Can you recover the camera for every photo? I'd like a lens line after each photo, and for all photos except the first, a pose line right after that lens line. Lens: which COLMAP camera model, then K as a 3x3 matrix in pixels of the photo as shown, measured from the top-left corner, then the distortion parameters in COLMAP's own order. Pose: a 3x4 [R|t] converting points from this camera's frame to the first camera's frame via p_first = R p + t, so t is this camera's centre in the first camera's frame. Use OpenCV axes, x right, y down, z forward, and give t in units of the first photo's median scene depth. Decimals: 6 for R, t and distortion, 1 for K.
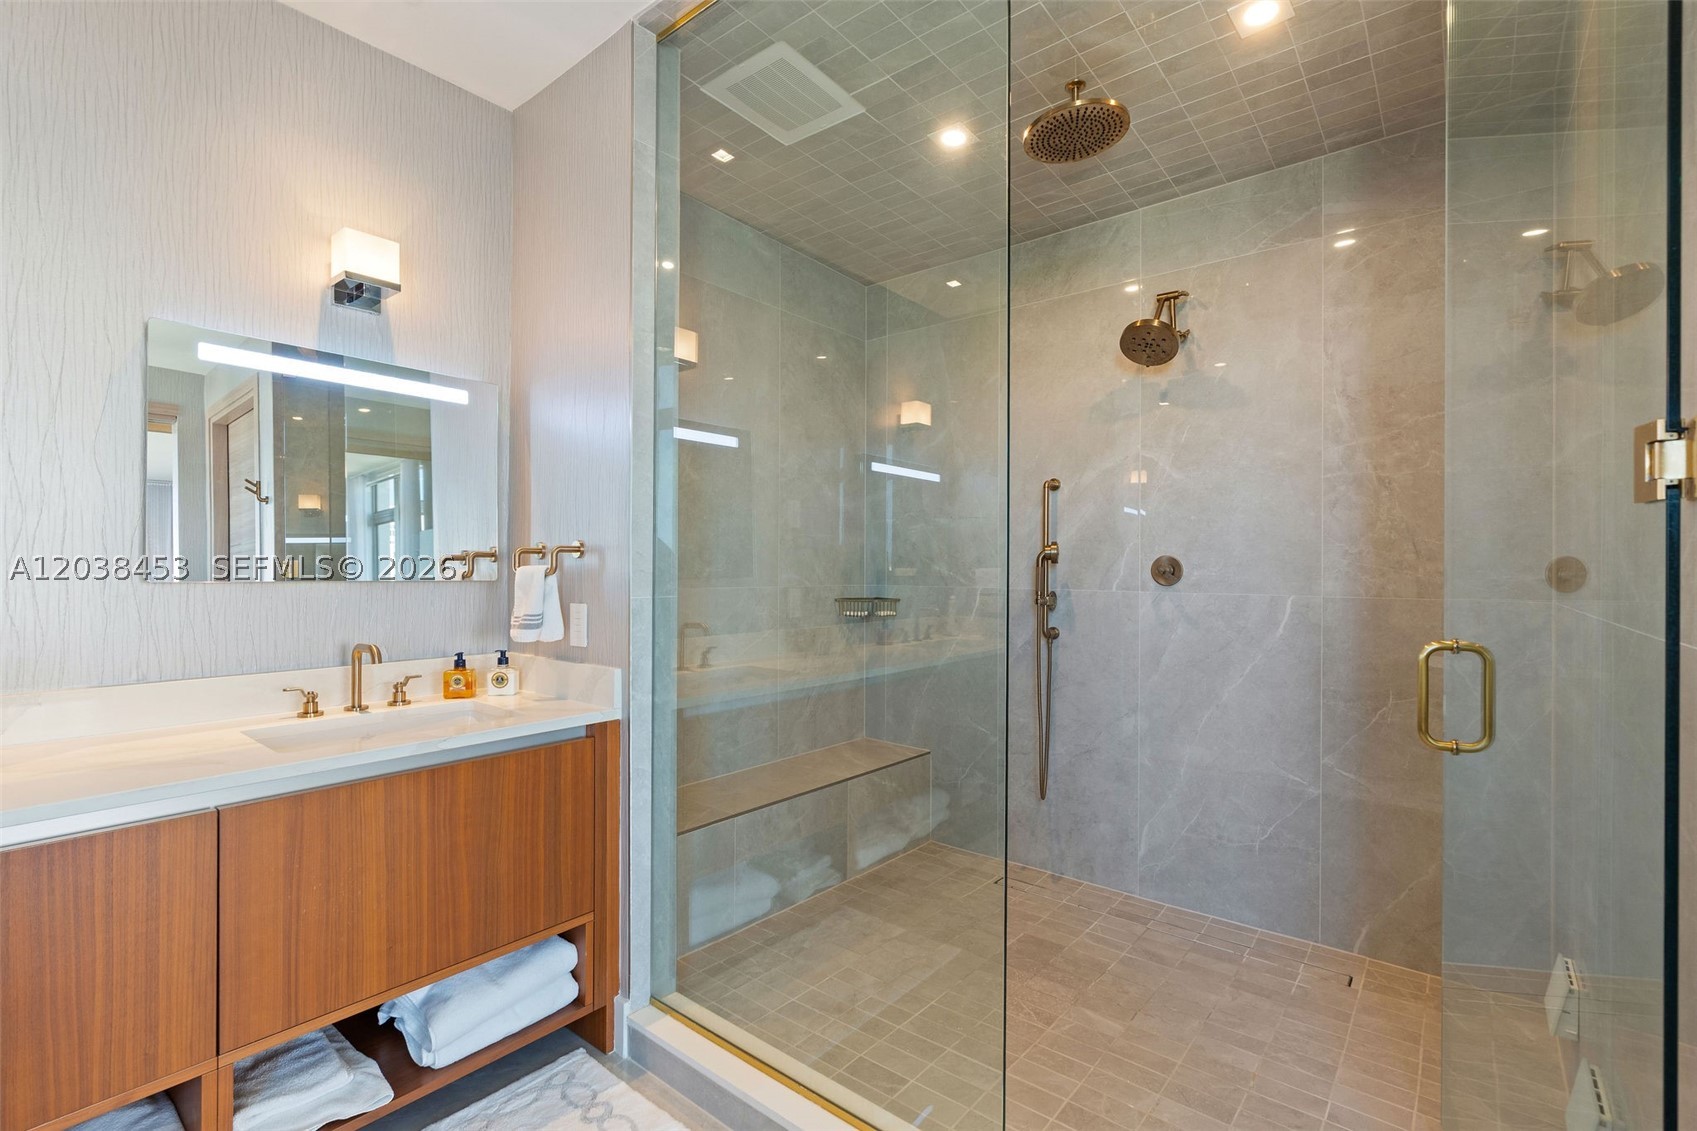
lens RADIAL K [[765.8, 0, 848.5], [0, 765.8, 565.5], [0, 0, 1]] dist [-0.015173, -0.000106]
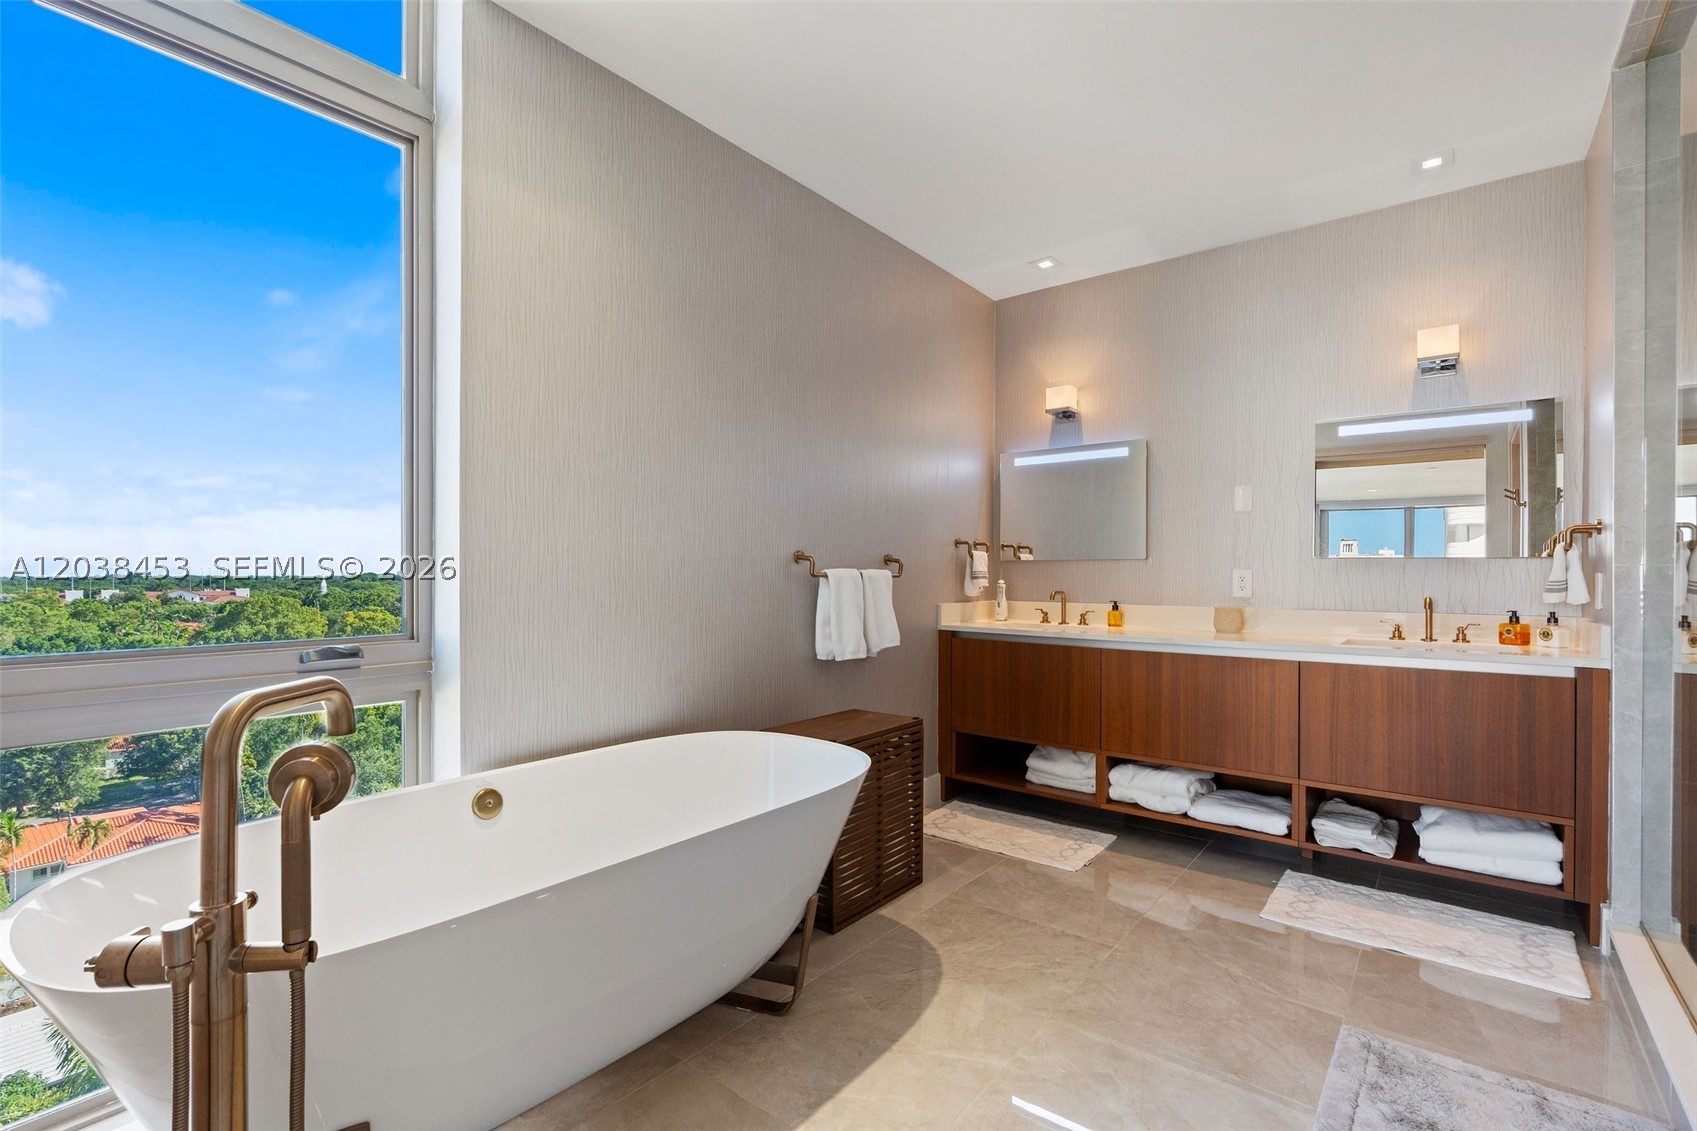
lens RADIAL K [[765.8, 0, 848.5], [0, 765.8, 565.5], [0, 0, 1]] dist [-0.015173, -0.000106]
pose [[0.015620, -0.015143, -0.999763, 0.859292], [-0.000688, 0.999885, -0.015156, 0.061284], [0.999878, 0.000925, 0.015608, -0.192892]]
